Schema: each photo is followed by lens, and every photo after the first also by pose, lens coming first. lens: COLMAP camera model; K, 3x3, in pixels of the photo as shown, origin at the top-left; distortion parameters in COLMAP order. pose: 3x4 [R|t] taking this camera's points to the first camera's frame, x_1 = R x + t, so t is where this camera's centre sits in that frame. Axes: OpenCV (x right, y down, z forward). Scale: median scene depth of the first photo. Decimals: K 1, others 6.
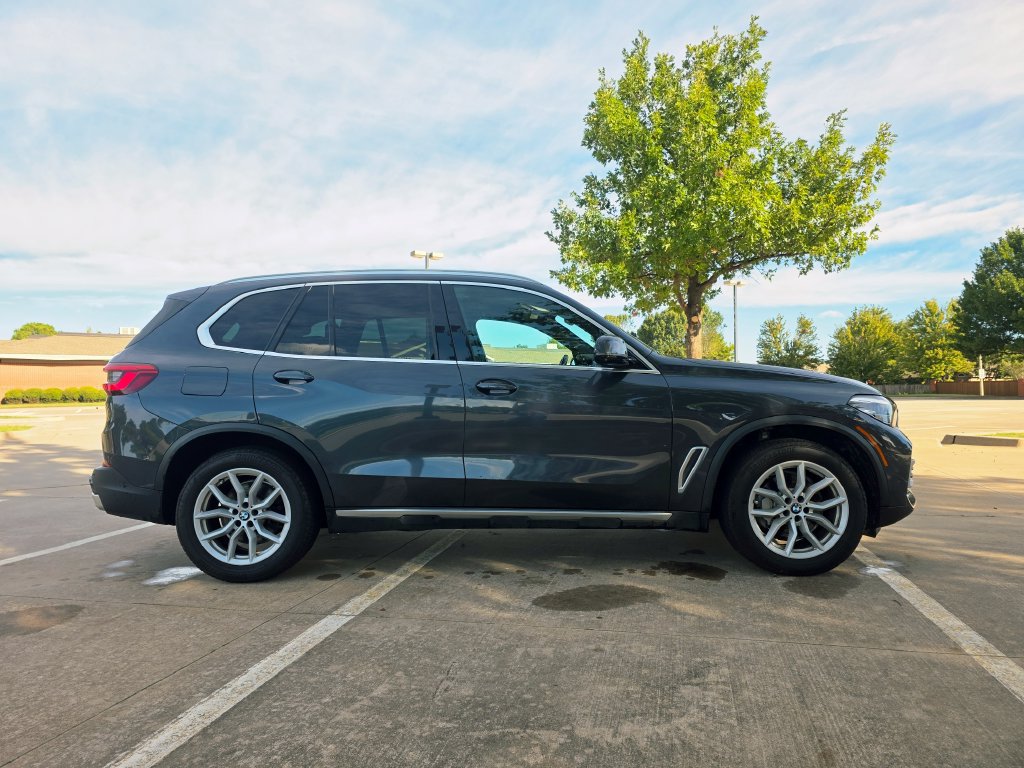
lens RADIAL K [[682.7, 0, 512.1], [0, 682.7, 370.7], [0, 0, 1]] dist [0.059517, -0.049514]
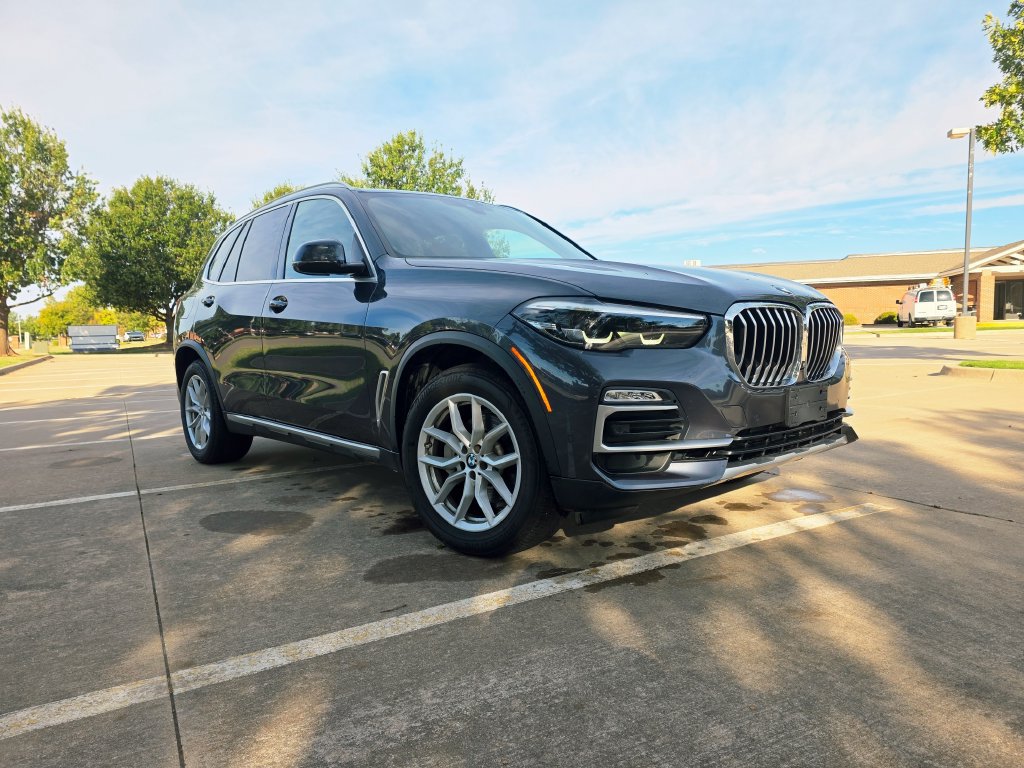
lens RADIAL K [[682.7, 0, 512.1], [0, 682.7, 370.7], [0, 0, 1]] dist [0.059517, -0.049514]
pose [[0.666051, 0.026925, -0.745420, 0.963026], [0.051415, 0.995314, 0.081892, 0.052857], [0.744132, -0.092870, 0.661546, 0.579197]]
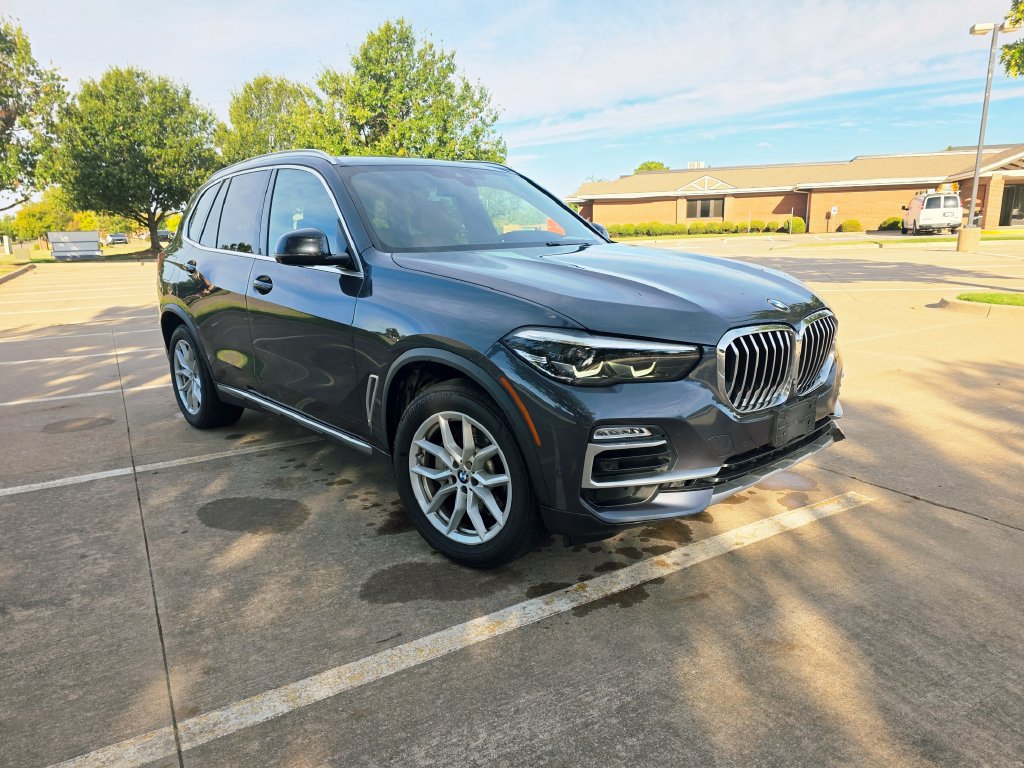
lens RADIAL K [[686.4, 0, 518.6], [0, 686.4, 376.1], [0, 0, 1]] dist [0.062113, -0.052118]
pose [[0.676230, 0.138559, -0.723543, 0.955843], [0.050832, 0.971036, 0.233463, -0.063992], [0.734935, -0.194654, 0.649601, 0.602733]]
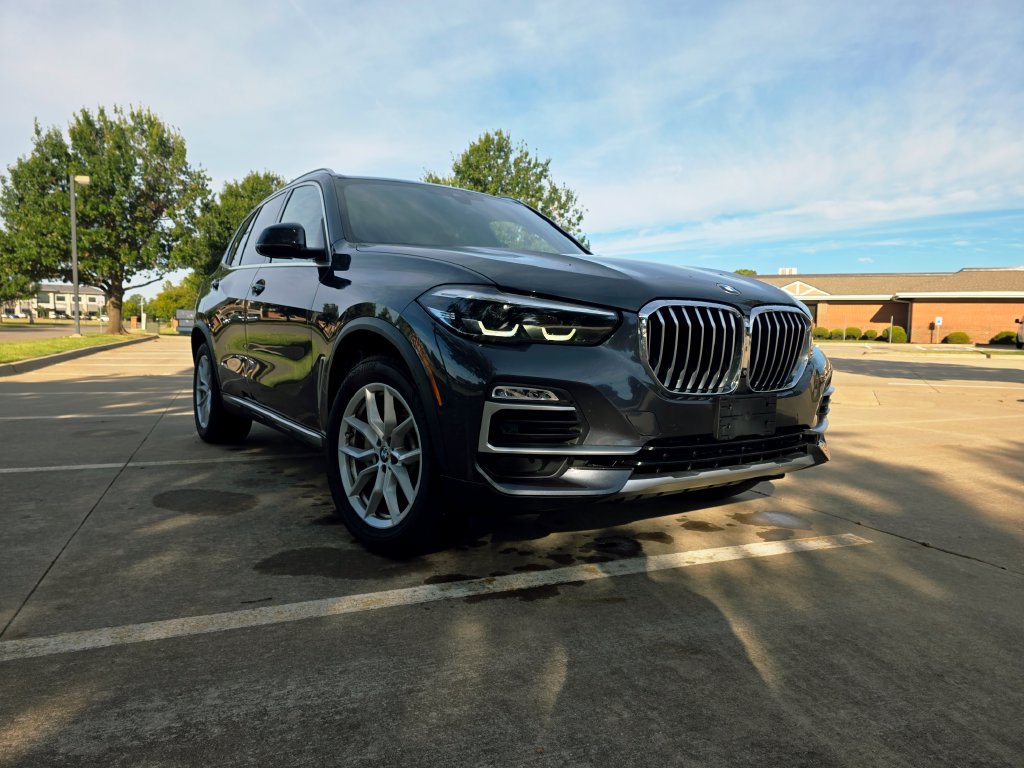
lens RADIAL K [[682.7, 0, 512.1], [0, 682.7, 370.7], [0, 0, 1]] dist [0.059517, -0.049514]
pose [[0.560675, 0.059169, -0.825919, 1.035612], [0.007535, 0.997038, 0.076543, 0.068217], [0.828002, -0.049139, 0.558568, 0.736532]]
